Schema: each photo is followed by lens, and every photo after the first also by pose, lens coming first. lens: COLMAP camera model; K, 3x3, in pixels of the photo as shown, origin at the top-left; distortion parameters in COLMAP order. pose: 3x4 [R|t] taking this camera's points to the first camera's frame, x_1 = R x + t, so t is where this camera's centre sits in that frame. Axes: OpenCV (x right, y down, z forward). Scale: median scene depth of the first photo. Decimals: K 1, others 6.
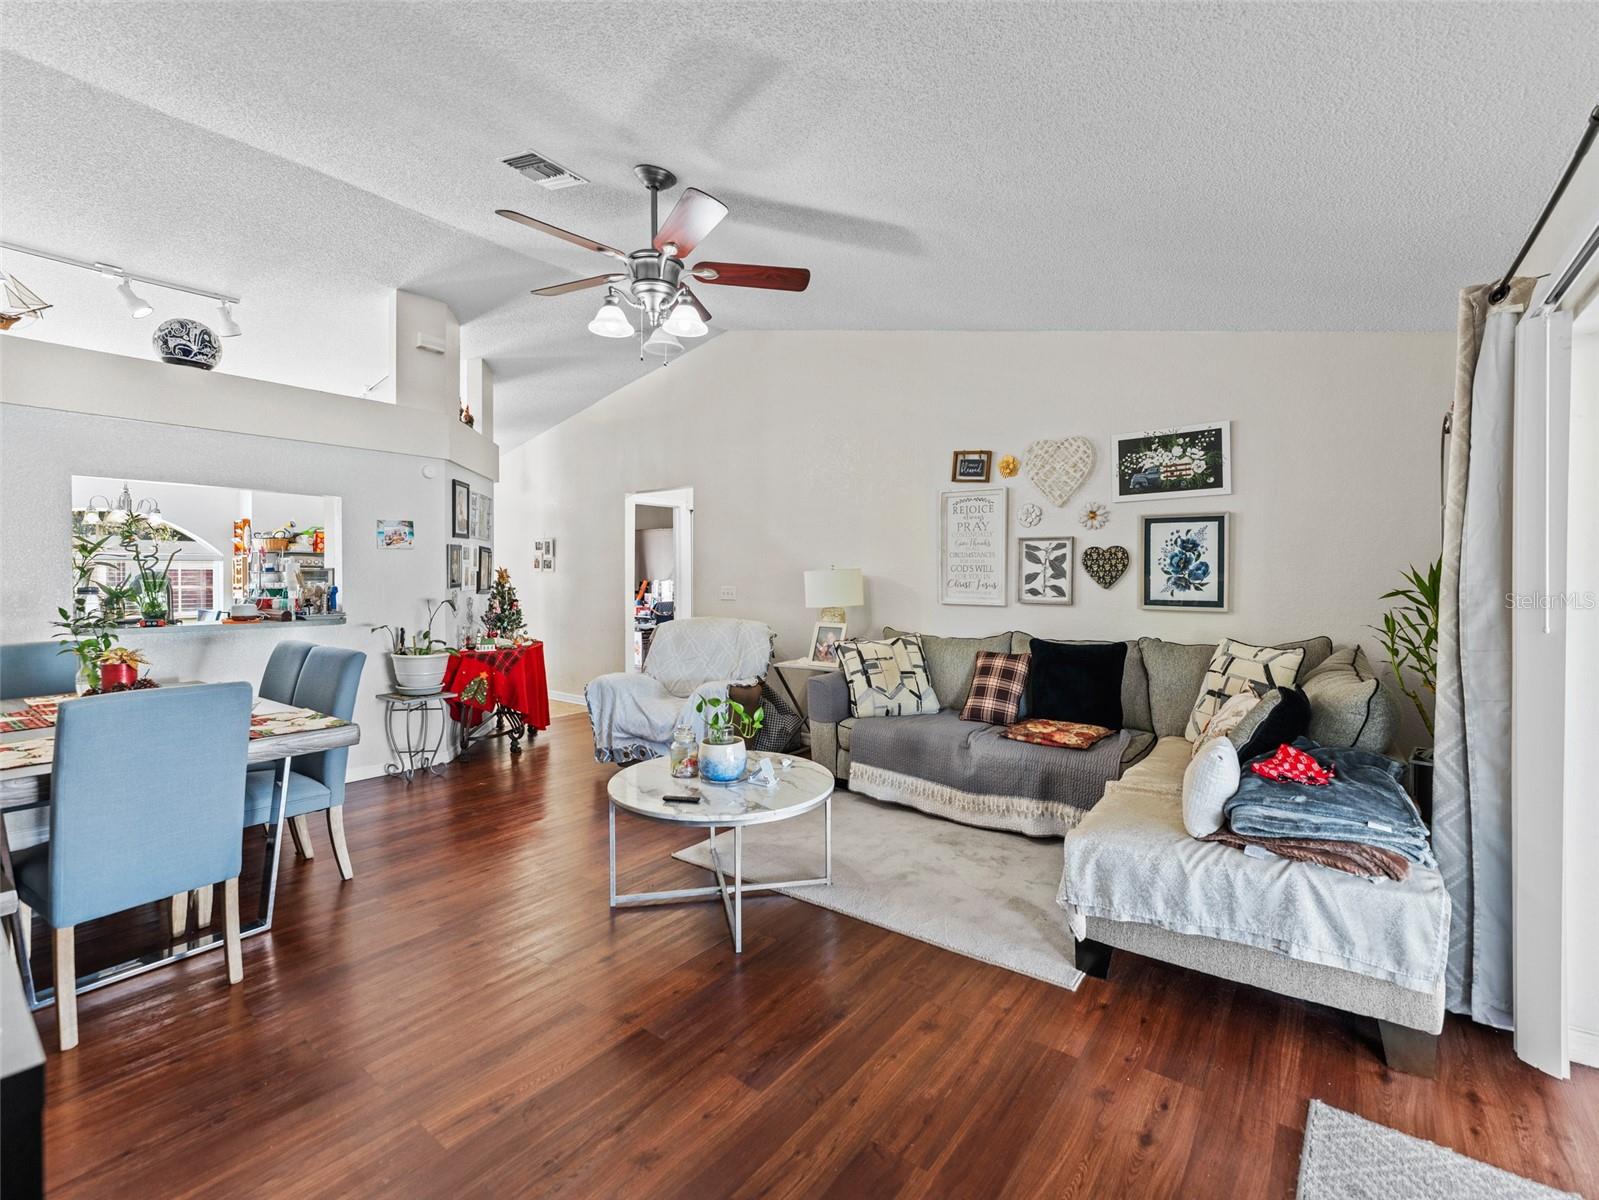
lens RADIAL K [[720.8, 0, 793.5], [0, 720.8, 585.8], [0, 0, 1]] dist [-0.002454, -0.000273]
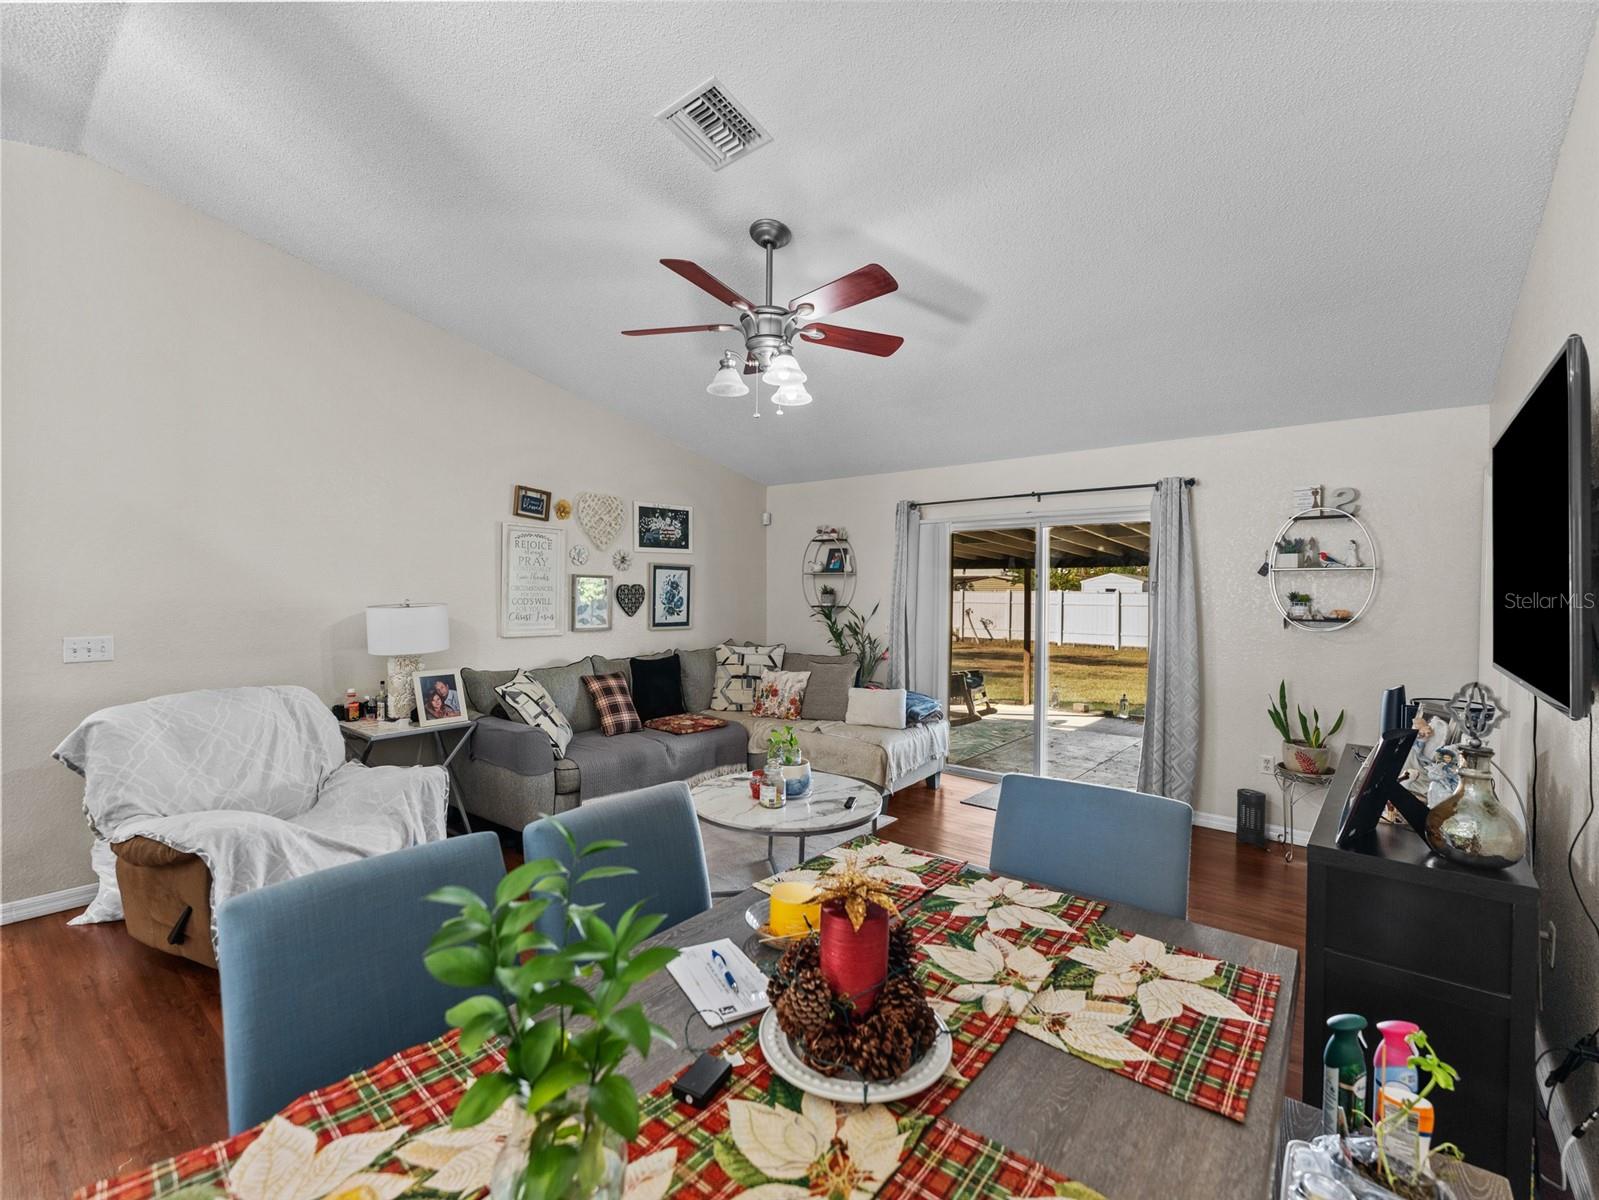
lens RADIAL K [[720.8, 0, 786.5], [0, 720.8, 594.3], [0, 0, 1]] dist [-0.002454, -0.000273]
pose [[0.025334, -0.006635, 0.999657, -0.893263], [0.009291, 0.999936, 0.006402, -0.042940], [-0.999636, 0.009126, 0.025394, 0.694098]]
